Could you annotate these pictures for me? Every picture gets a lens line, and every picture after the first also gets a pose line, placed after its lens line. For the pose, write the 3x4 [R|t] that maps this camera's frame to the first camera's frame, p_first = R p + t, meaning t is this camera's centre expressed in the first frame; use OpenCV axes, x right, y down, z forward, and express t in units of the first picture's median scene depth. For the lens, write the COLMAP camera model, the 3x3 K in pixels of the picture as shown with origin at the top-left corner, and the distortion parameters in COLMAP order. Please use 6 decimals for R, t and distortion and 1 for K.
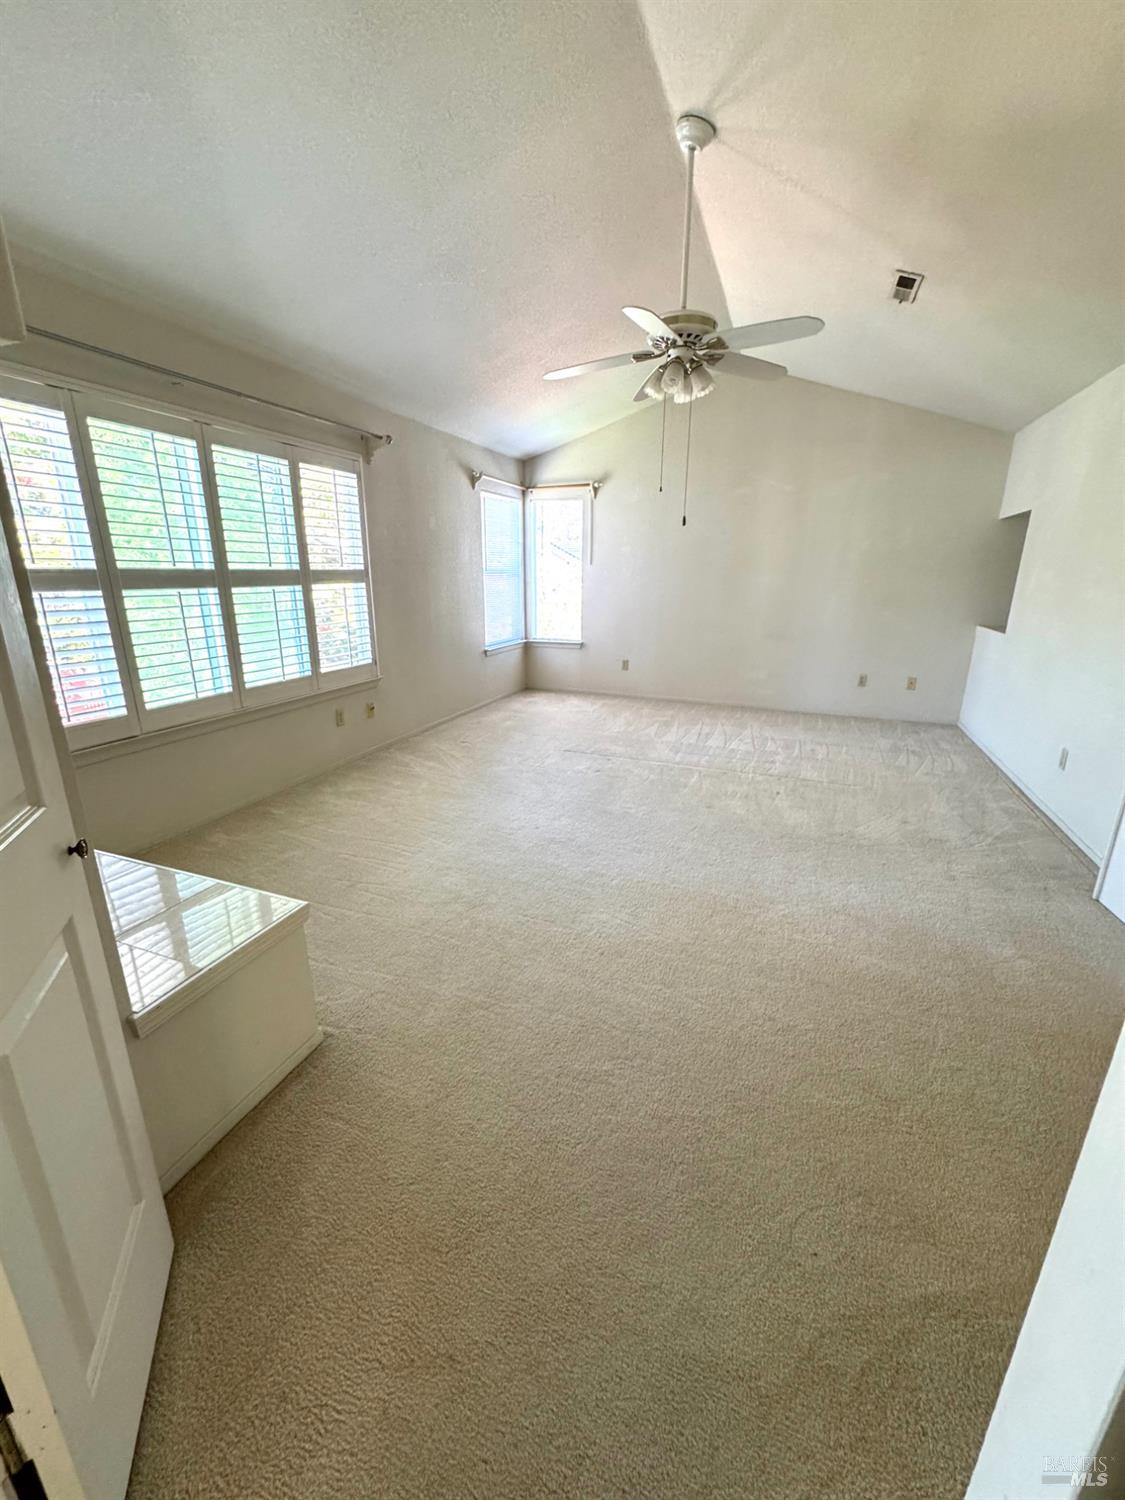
lens RADIAL K [[599.6, 0, 564.3], [0, 599.6, 749.6], [0, 0, 1]] dist [-0.002040, -0.000151]
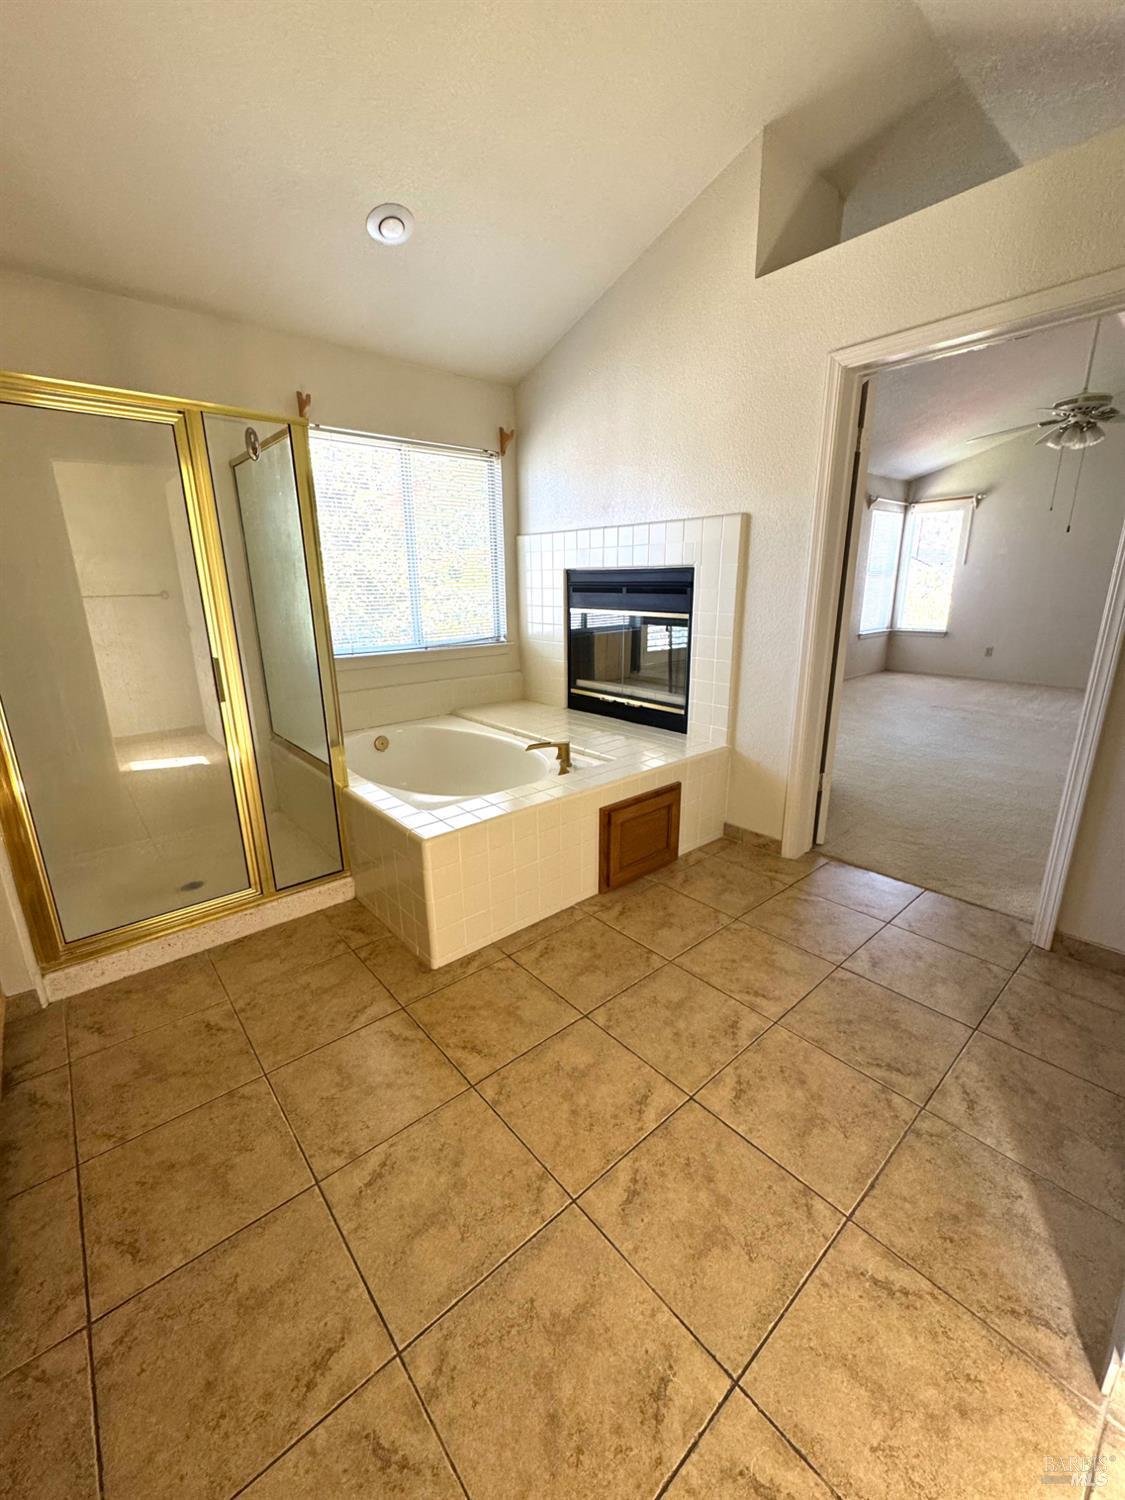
lens RADIAL K [[599.6, 0, 563.1], [0, 599.6, 747.9], [0, 0, 1]] dist [-0.002040, -0.000151]
pose [[0.882545, 0.108083, -0.457638, -0.112892], [-0.116527, 0.993139, 0.009835, 0.193193], [0.455561, 0.044647, 0.889084, -0.580660]]
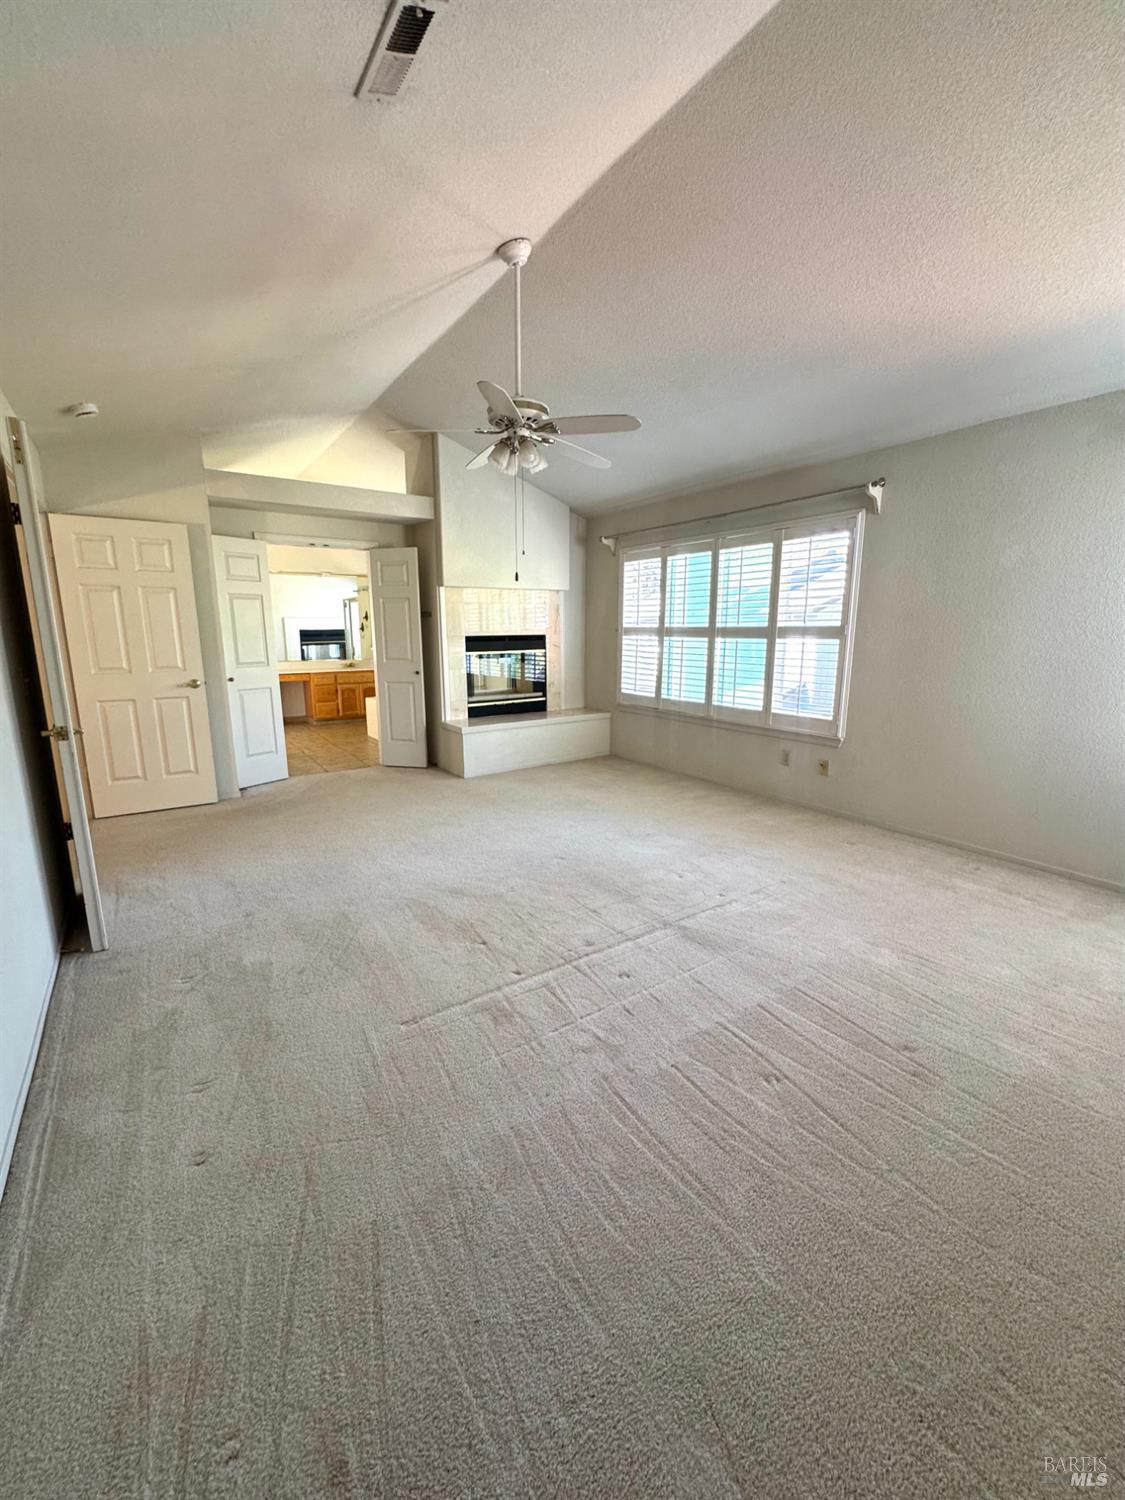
lens RADIAL K [[599.6, 0, 561.0], [0, 599.6, 753.9], [0, 0, 1]] dist [-0.002040, -0.000151]
pose [[-0.577637, 0.166543, -0.799124, 0.747961], [-0.231159, 0.905520, 0.355806, -0.356860], [0.782880, 0.390252, -0.484564, 1.208083]]
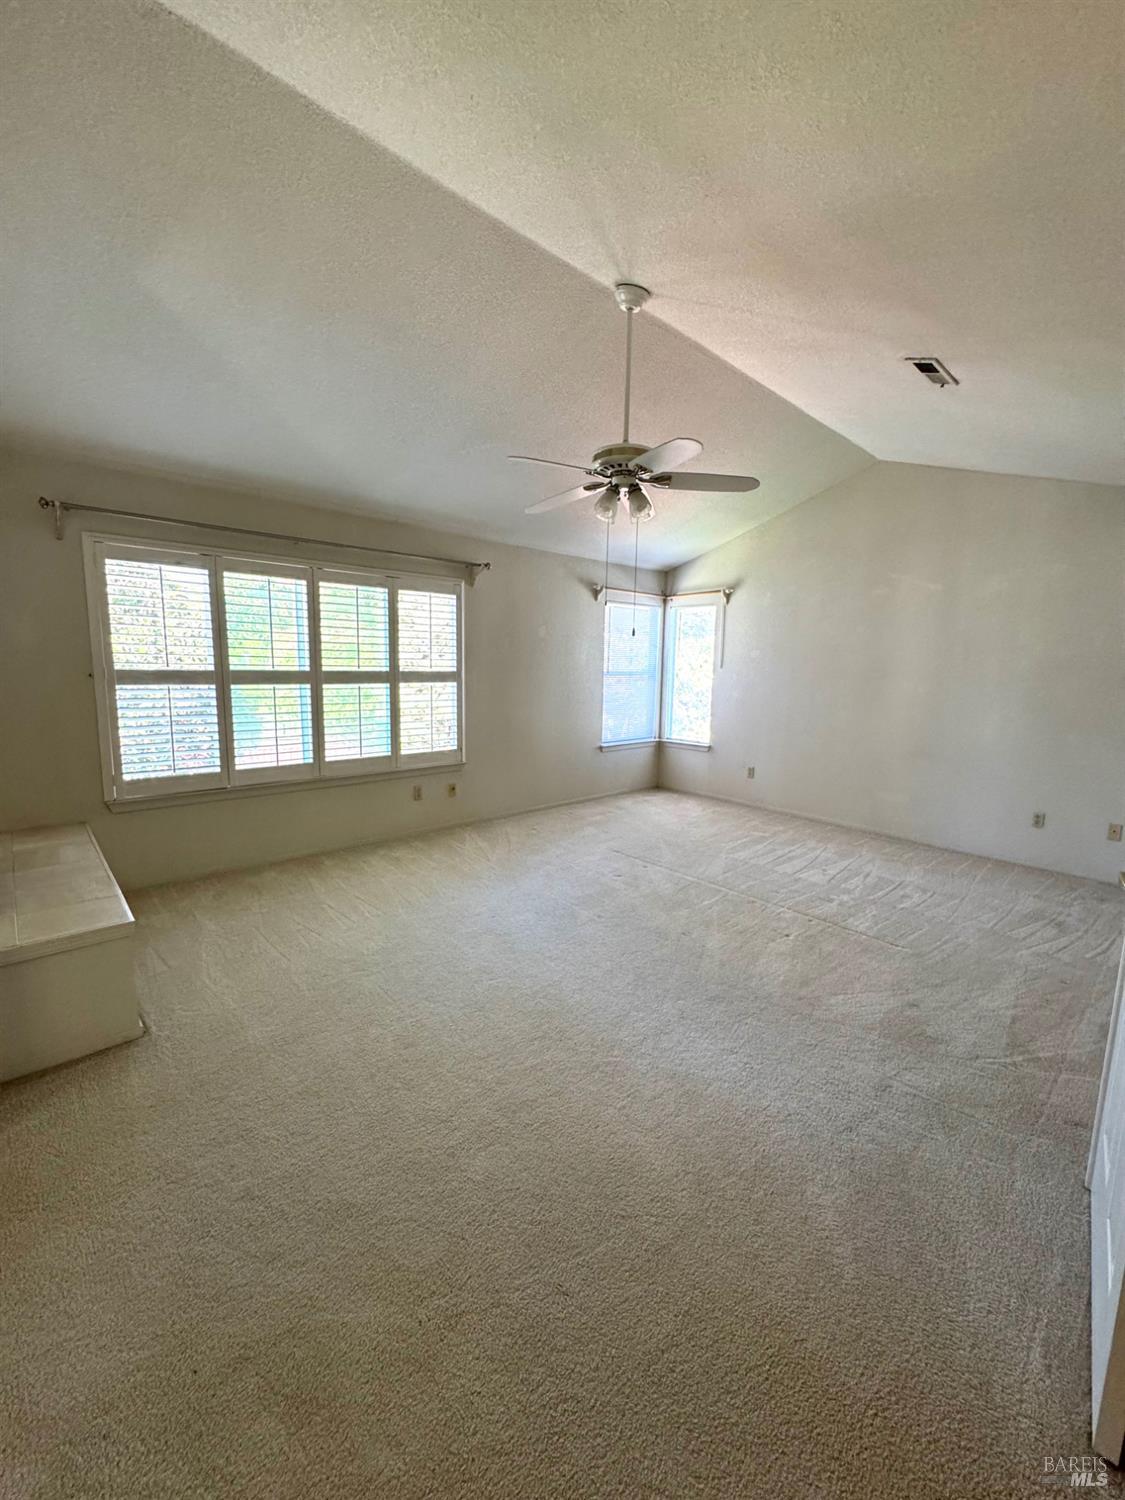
lens RADIAL K [[599.6, 0, 566.5], [0, 599.6, 750.5], [0, 0, 1]] dist [-0.002040, -0.000151]
pose [[0.894773, 0.073981, -0.440351, 0.396080], [-0.140262, 0.982830, -0.119885, -0.035601], [0.423921, 0.169035, 0.889786, 0.066409]]
